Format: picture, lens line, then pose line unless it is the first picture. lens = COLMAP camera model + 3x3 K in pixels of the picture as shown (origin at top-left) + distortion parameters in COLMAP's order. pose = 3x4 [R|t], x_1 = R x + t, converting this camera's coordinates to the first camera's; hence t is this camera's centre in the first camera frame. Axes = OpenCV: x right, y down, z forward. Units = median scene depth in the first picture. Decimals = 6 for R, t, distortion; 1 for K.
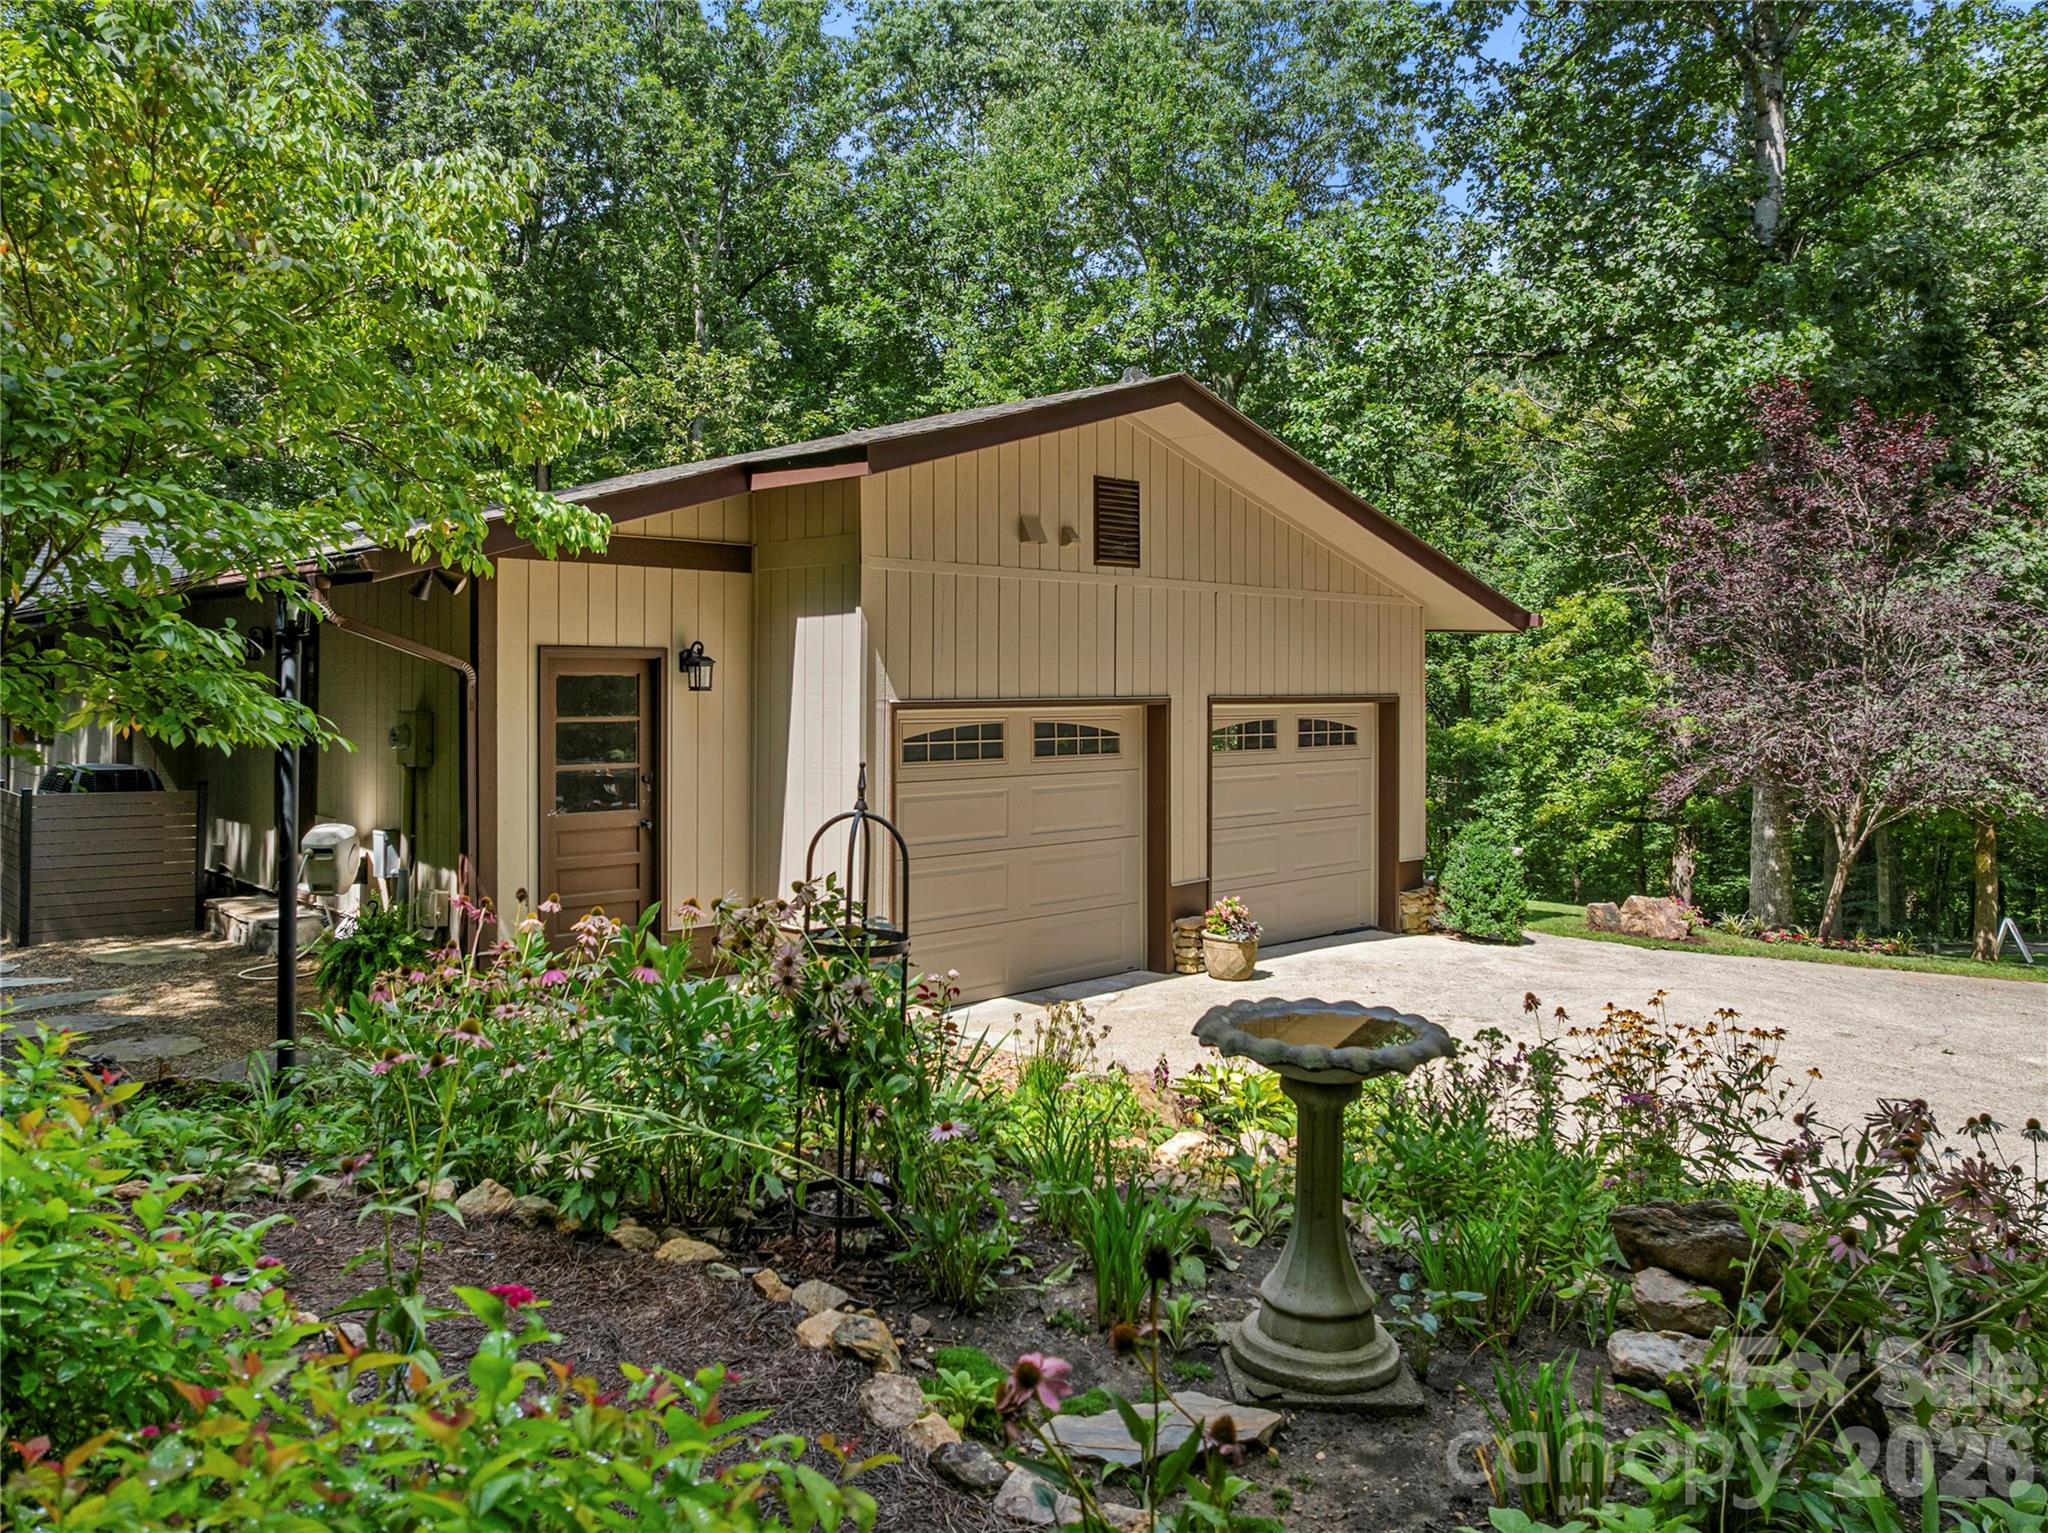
lens RADIAL K [[1460.1, 0, 1024.6], [0, 1460.1, 758.3], [0, 0, 1]] dist [-0.026267, 0.001338]
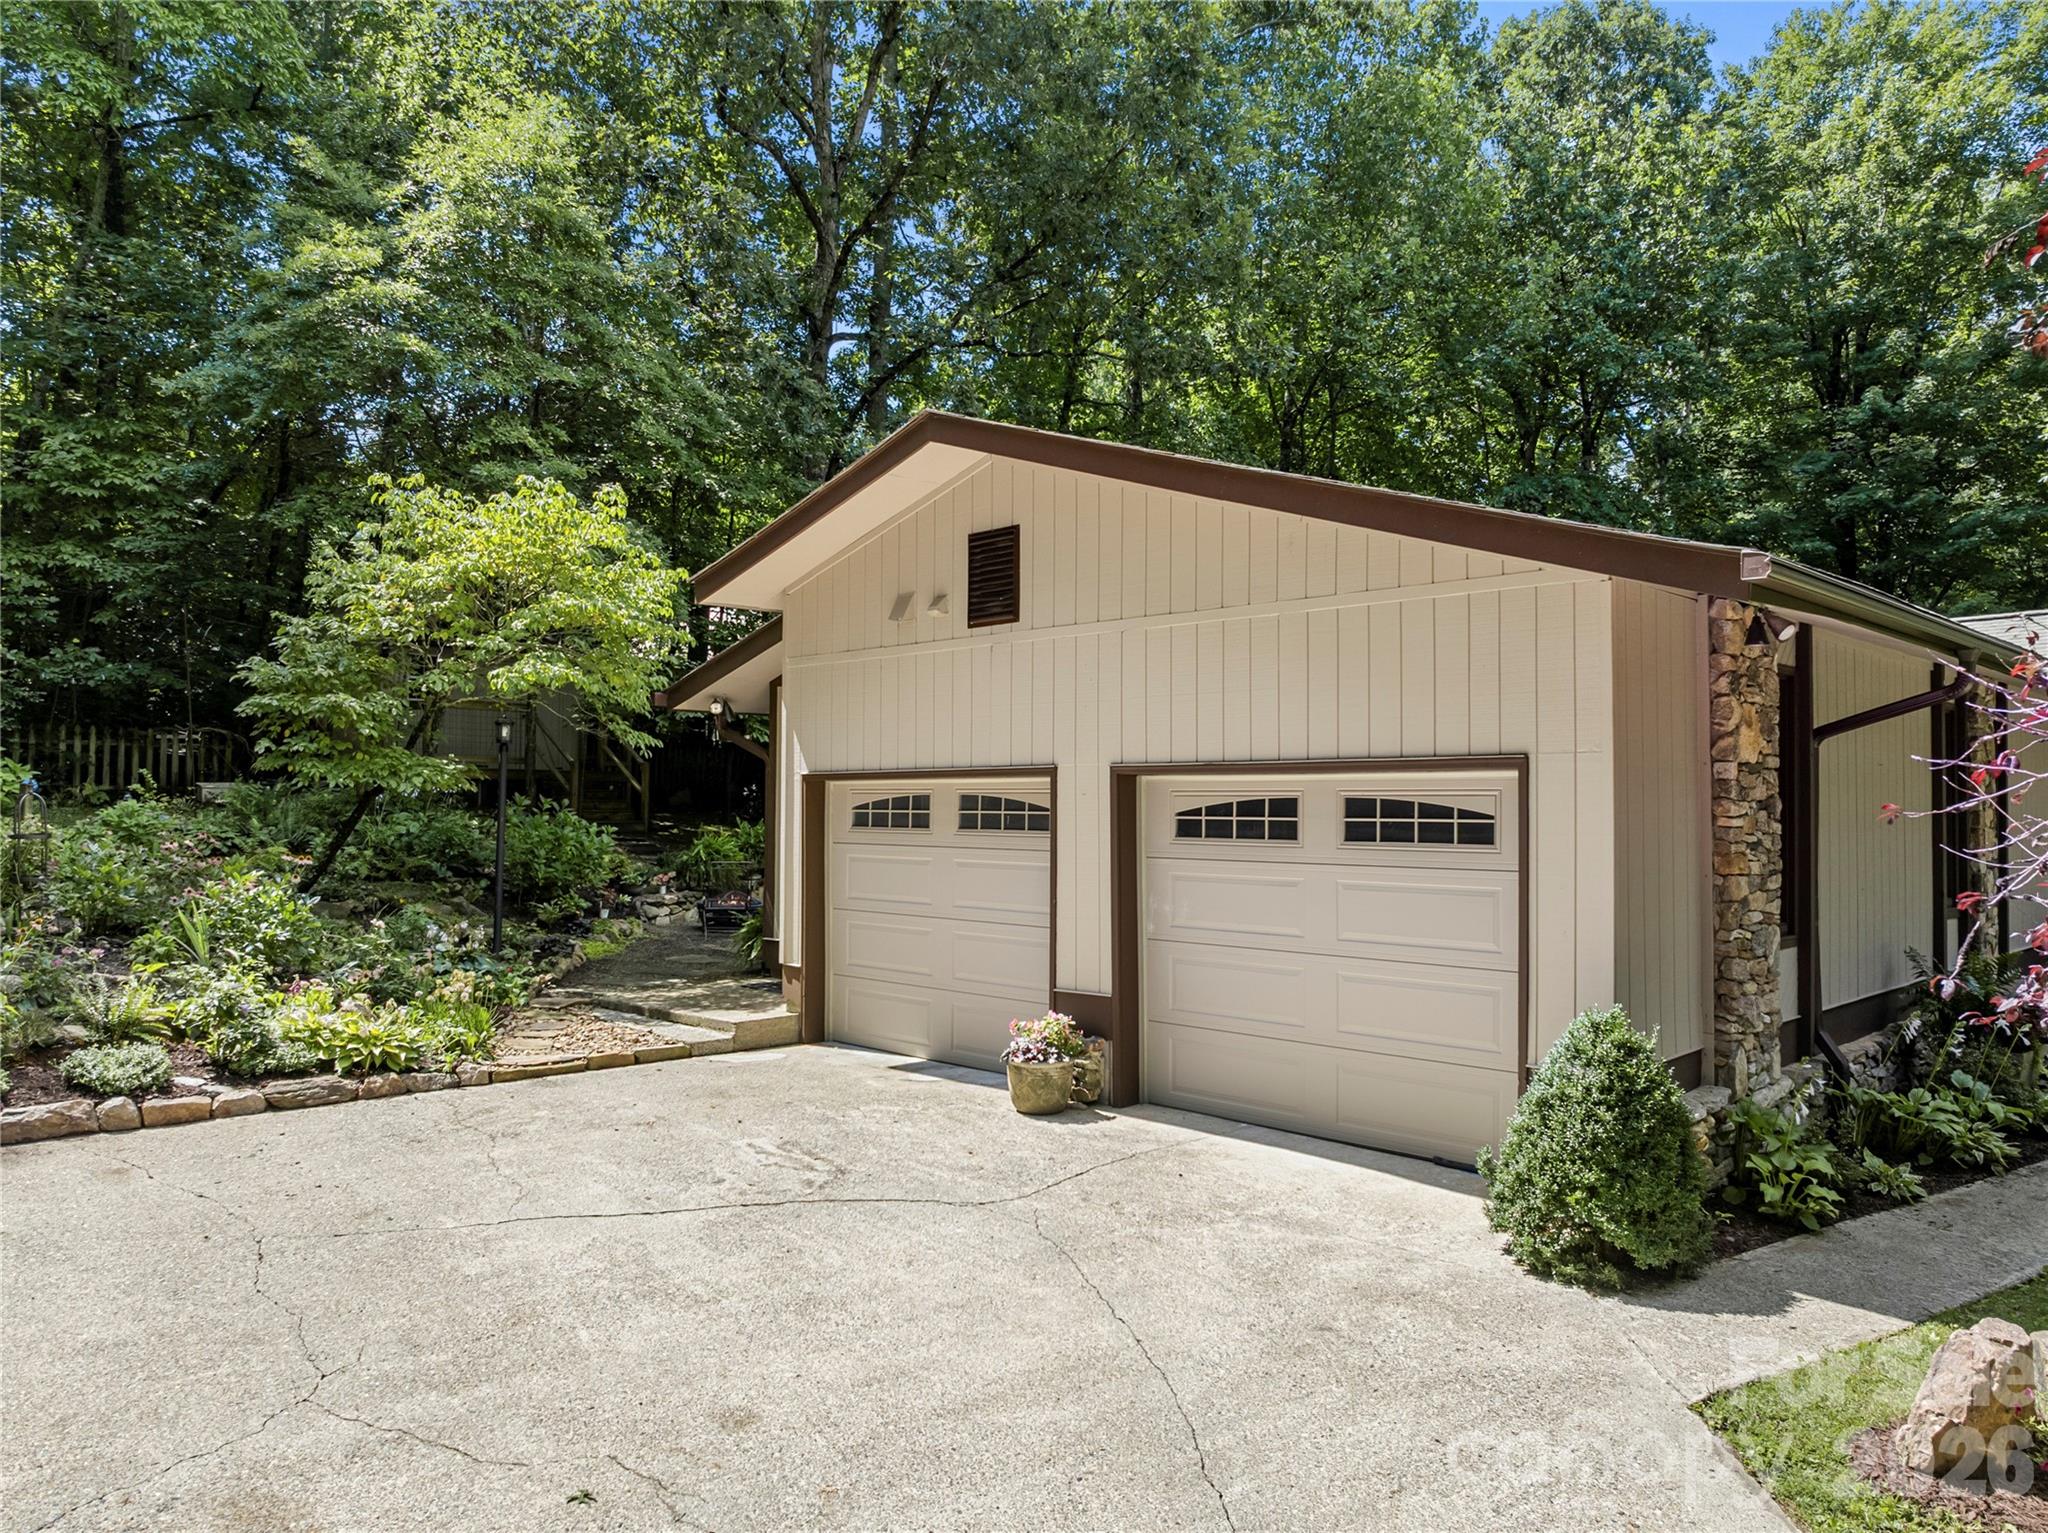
lens RADIAL K [[1460.1, 0, 1024.5], [0, 1460.1, 771.4], [0, 0, 1]] dist [-0.026267, 0.001338]
pose [[0.090536, -0.003331, -0.995888, 0.959418], [-0.035136, 0.999361, -0.006537, -0.034212], [0.995273, 0.035583, 0.090361, 0.929368]]
